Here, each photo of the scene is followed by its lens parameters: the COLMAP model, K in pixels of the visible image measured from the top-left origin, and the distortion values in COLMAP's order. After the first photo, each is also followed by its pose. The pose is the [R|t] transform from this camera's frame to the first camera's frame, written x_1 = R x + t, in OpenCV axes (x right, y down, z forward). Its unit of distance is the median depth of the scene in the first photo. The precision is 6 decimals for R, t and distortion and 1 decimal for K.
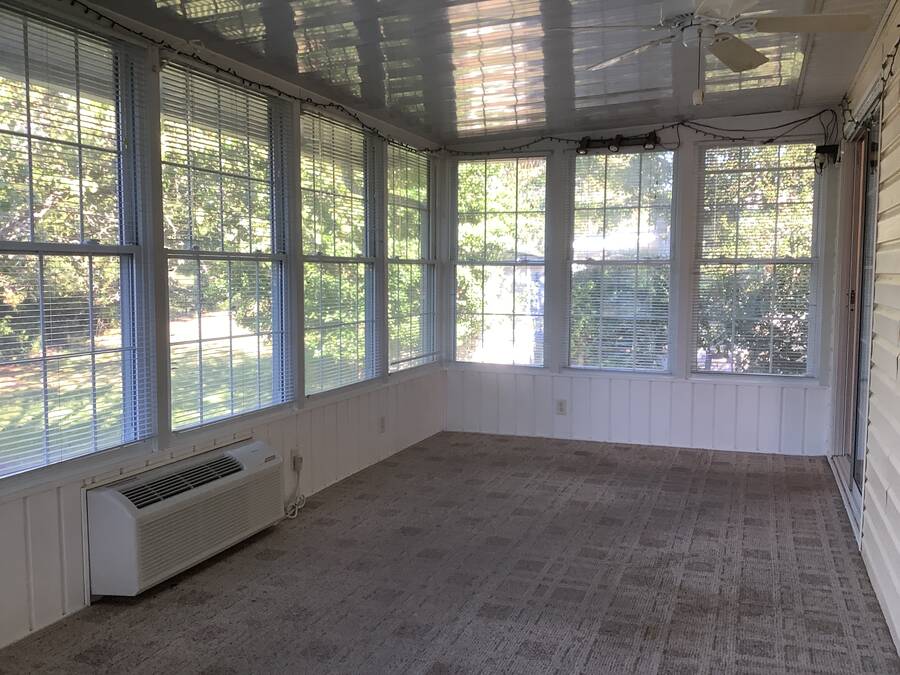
lens RADIAL K [[806.3, 0, 447.1], [0, 806.3, 335.9], [0, 0, 1]] dist [0.102037, -0.152748]
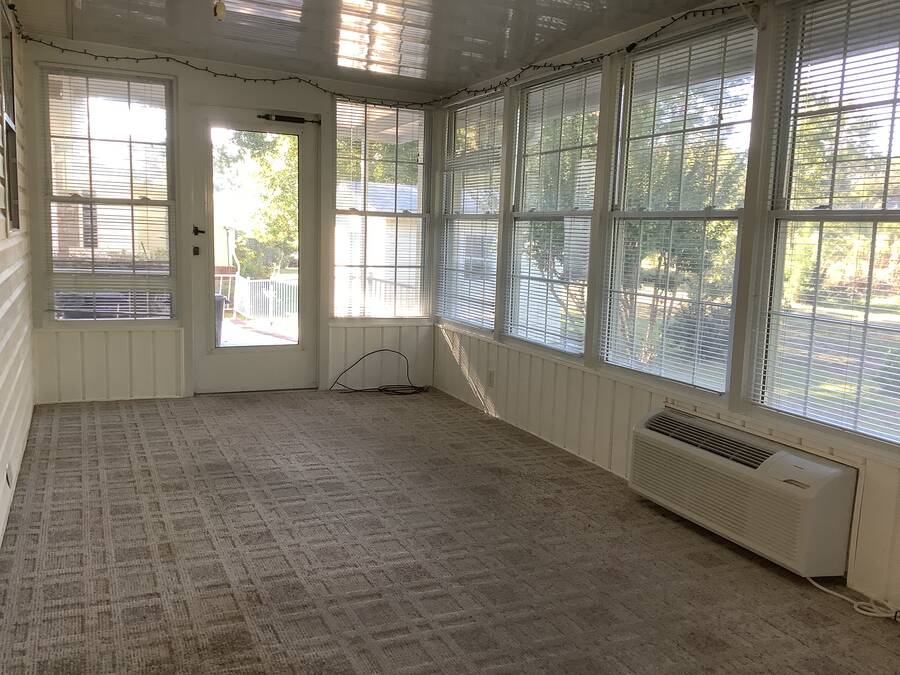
lens RADIAL K [[806.3, 0, 448.7], [0, 806.3, 340.0], [0, 0, 1]] dist [0.102037, -0.152748]
pose [[-0.703383, 0.070224, -0.707333, 0.607240], [-0.091099, 0.977995, 0.187686, -0.103559], [0.704949, 0.196453, -0.681508, 1.435825]]
